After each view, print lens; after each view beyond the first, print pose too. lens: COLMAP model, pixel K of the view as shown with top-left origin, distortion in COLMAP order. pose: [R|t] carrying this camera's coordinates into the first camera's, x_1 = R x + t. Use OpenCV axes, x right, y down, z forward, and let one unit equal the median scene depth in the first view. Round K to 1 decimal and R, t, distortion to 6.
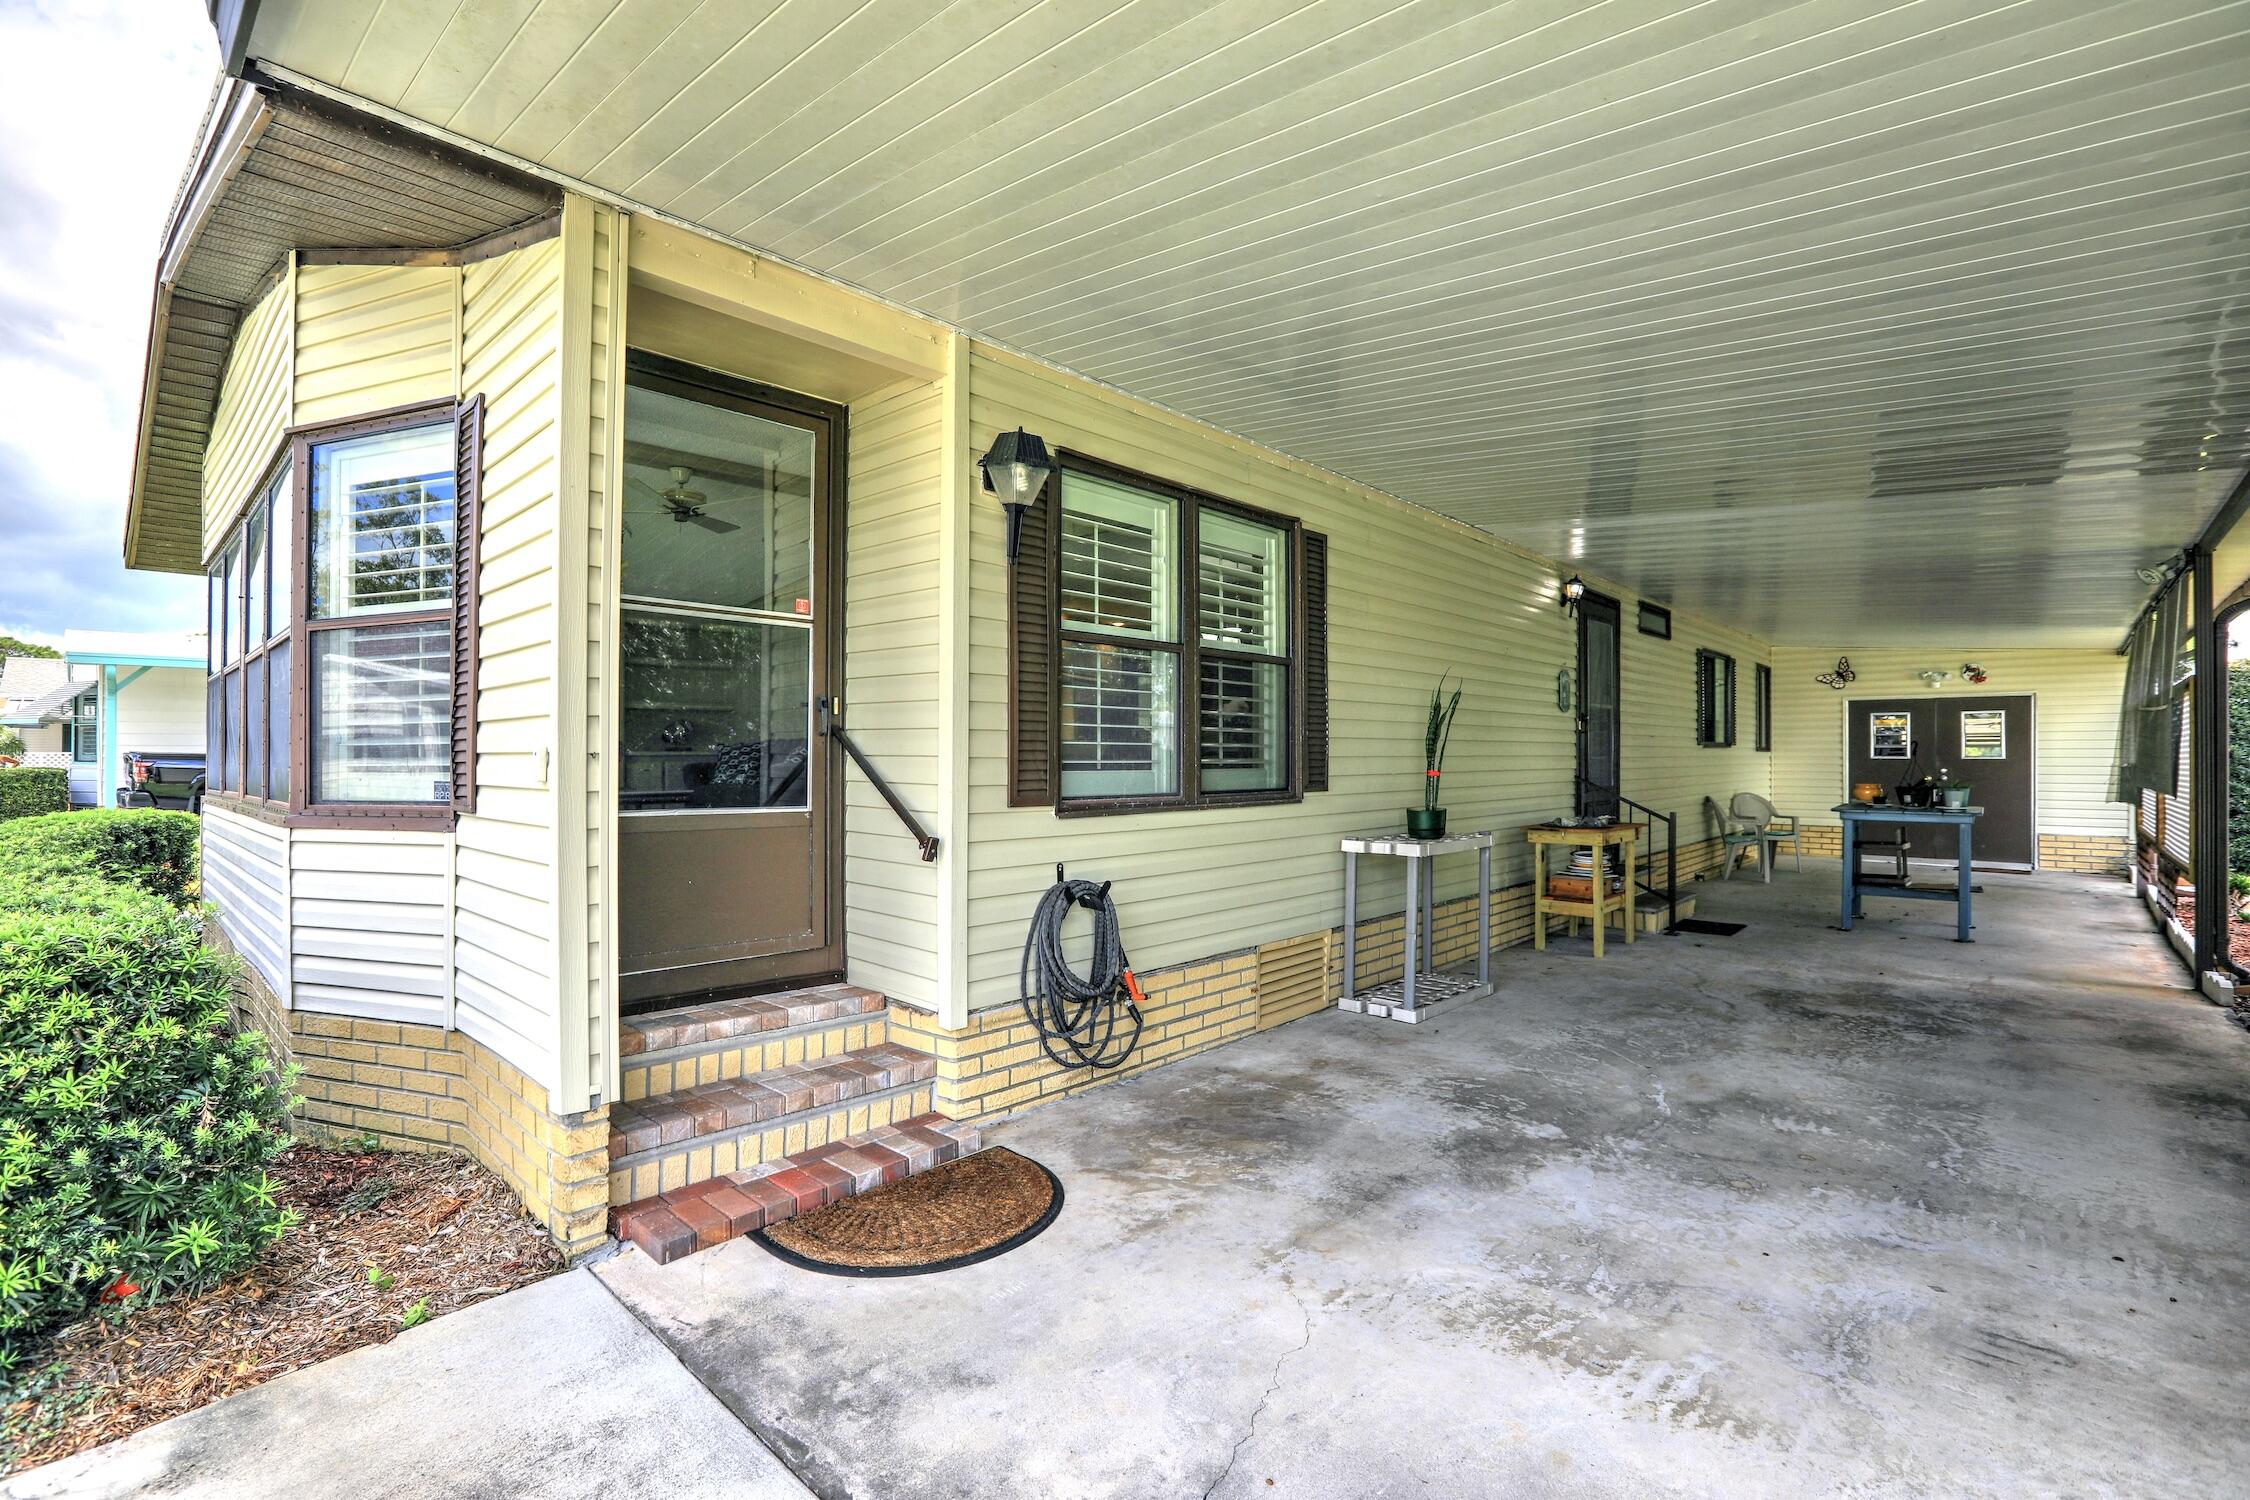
lens RADIAL K [[1077.1, 0, 1125.0], [0, 1077.1, 750.0], [0, 0, 1]] dist [-0.001617, -0.000074]
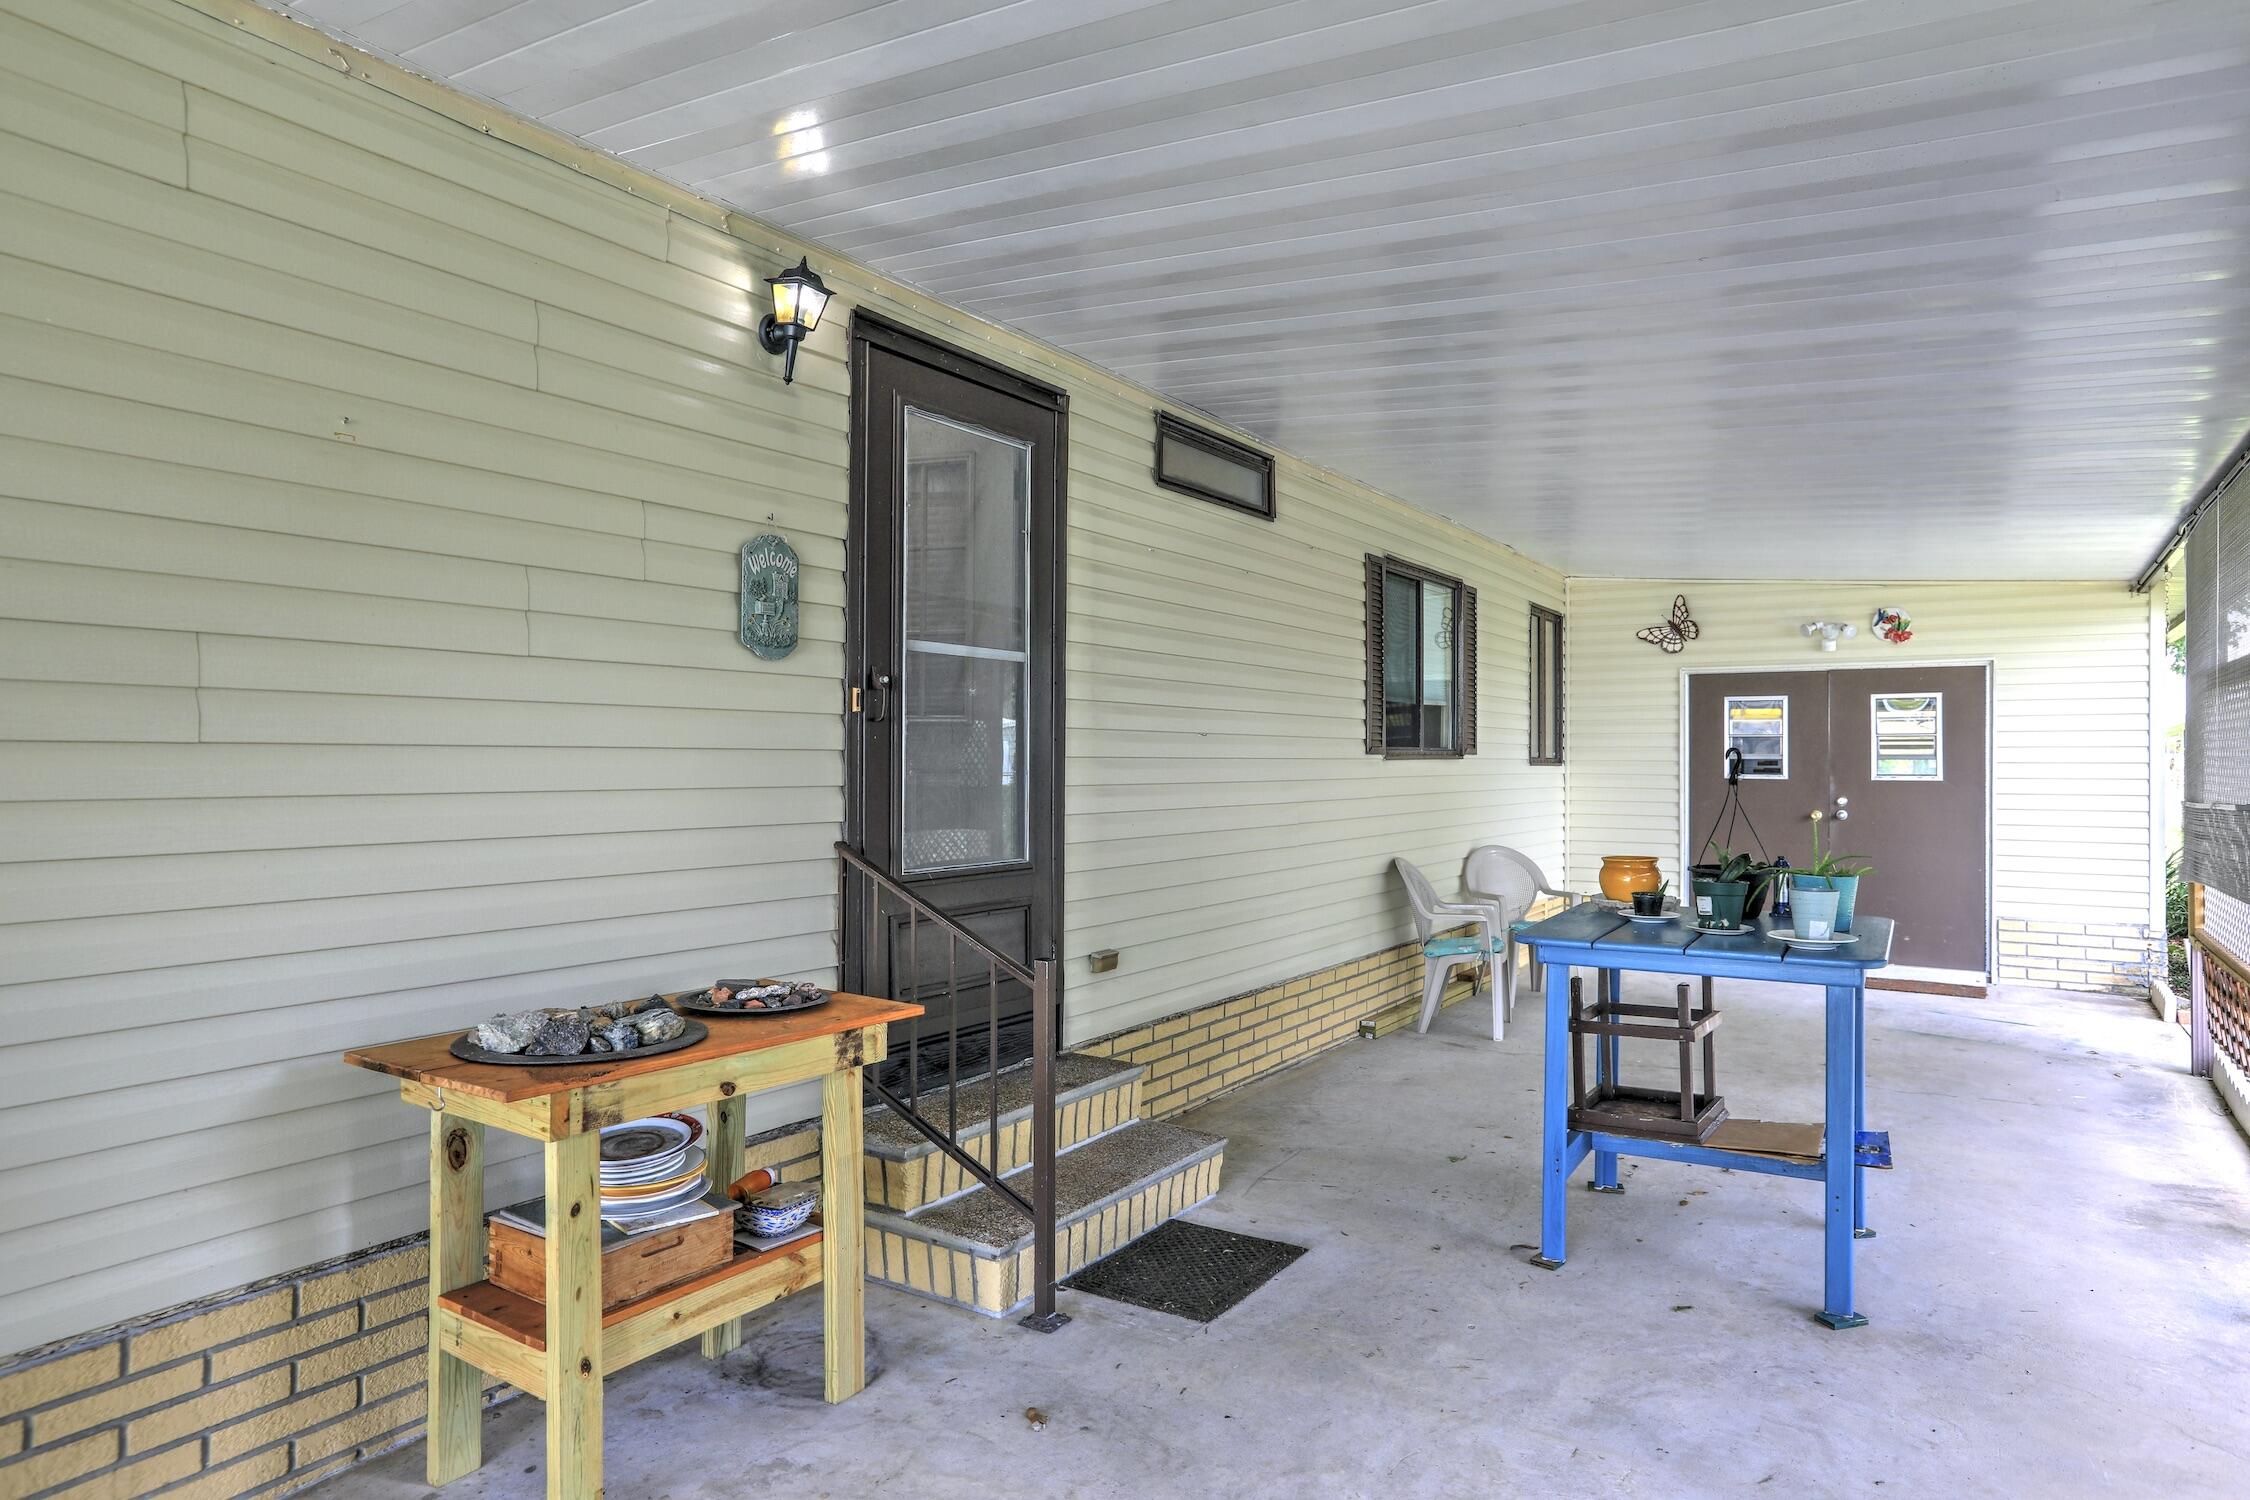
lens RADIAL K [[1352.0, 0, 1125.0], [0, 1352.0, 750.0], [0, 0, 1]] dist [-0.028893, 0.000822]
pose [[0.990719, 0.007894, 0.135698, 0.337662], [-0.007867, 0.999969, -0.000738, -0.005194], [-0.135700, -0.000336, 0.990750, 0.411073]]
